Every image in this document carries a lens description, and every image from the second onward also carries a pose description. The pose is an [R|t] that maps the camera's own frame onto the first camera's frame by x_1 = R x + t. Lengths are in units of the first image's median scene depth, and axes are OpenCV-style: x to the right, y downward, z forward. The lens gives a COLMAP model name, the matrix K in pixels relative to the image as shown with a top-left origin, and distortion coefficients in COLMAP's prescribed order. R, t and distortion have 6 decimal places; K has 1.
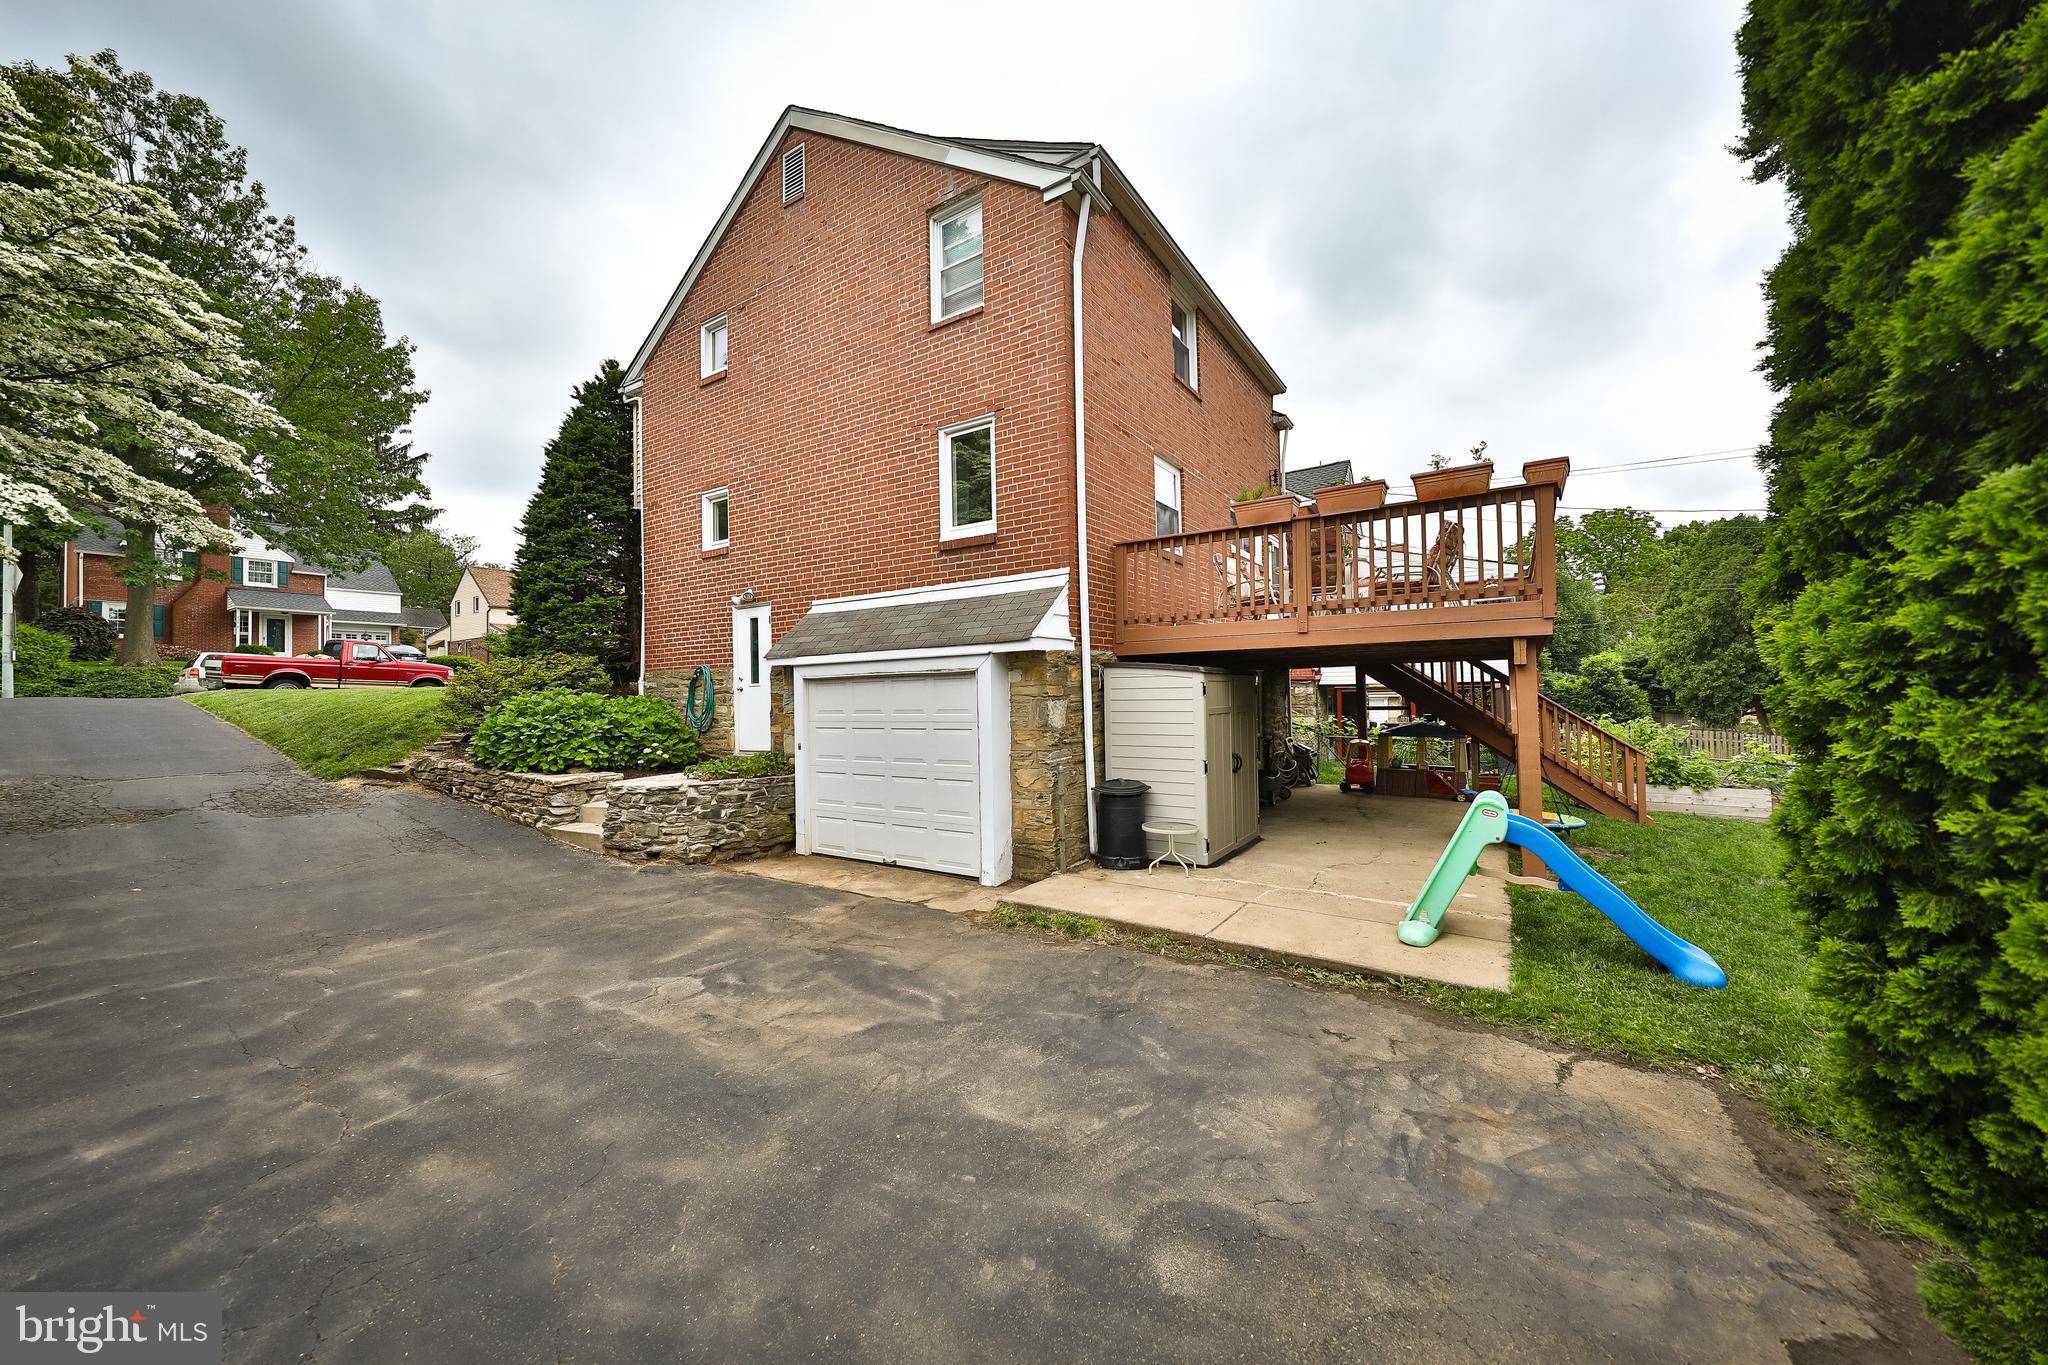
lens RADIAL K [[725.0, 0, 1064.5], [0, 725.0, 681.7], [0, 0, 1]] dist [0.010396, -0.002239]
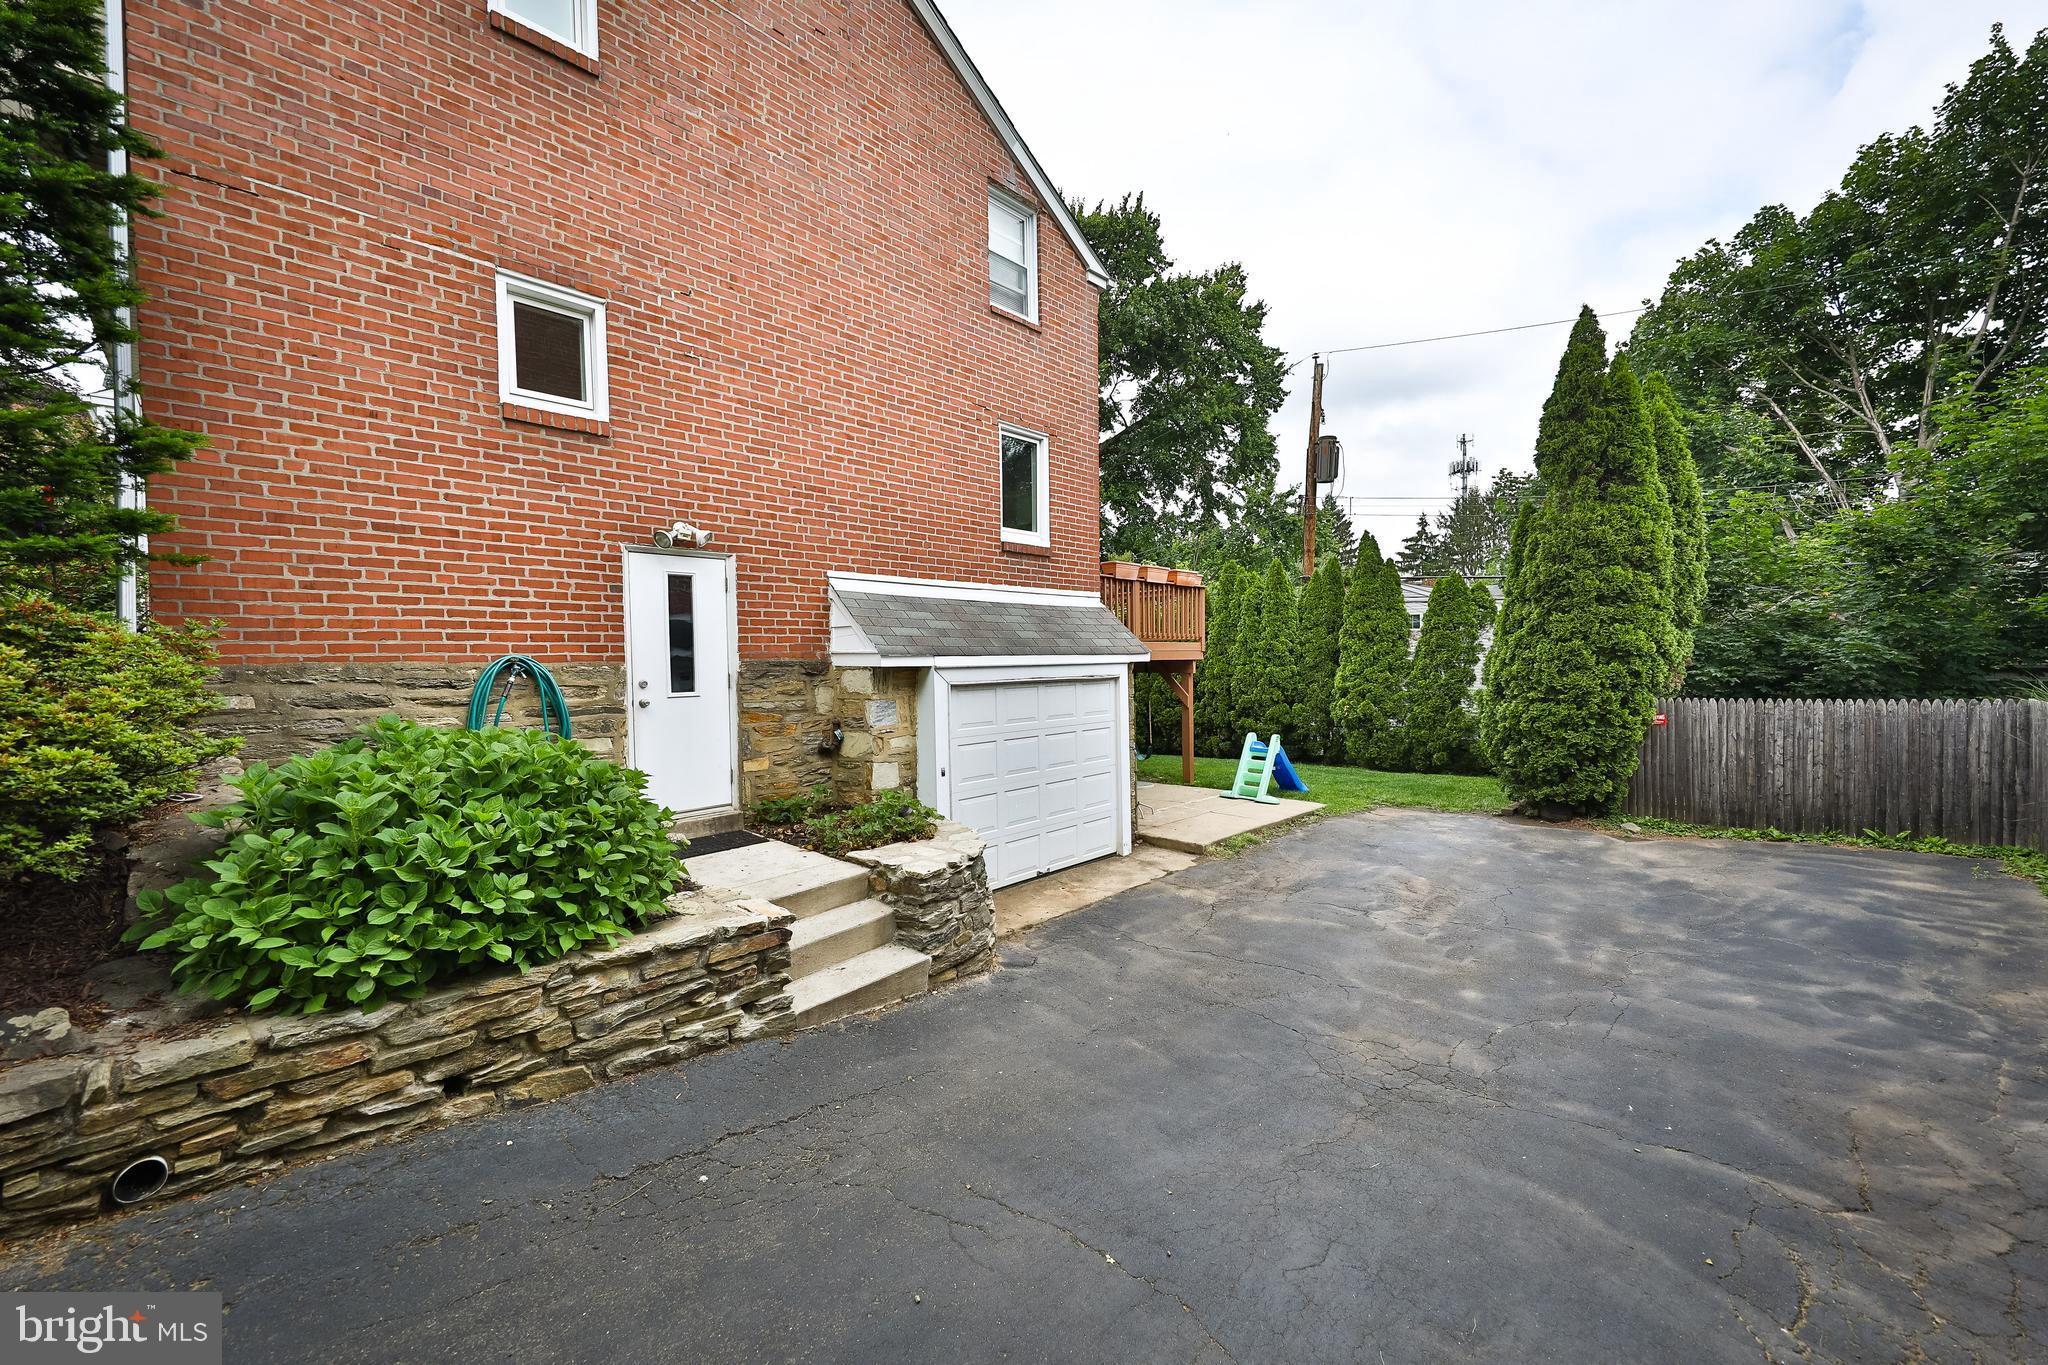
lens RADIAL K [[724.0, 0, 1028.2], [0, 724.0, 684.2], [0, 0, 1]] dist [0.005839, -0.000004]
pose [[0.236758, -0.015237, 0.971449, -0.884896], [-0.009088, 0.999799, 0.017896, -0.015611], [-0.971526, -0.013065, 0.236572, 0.591723]]
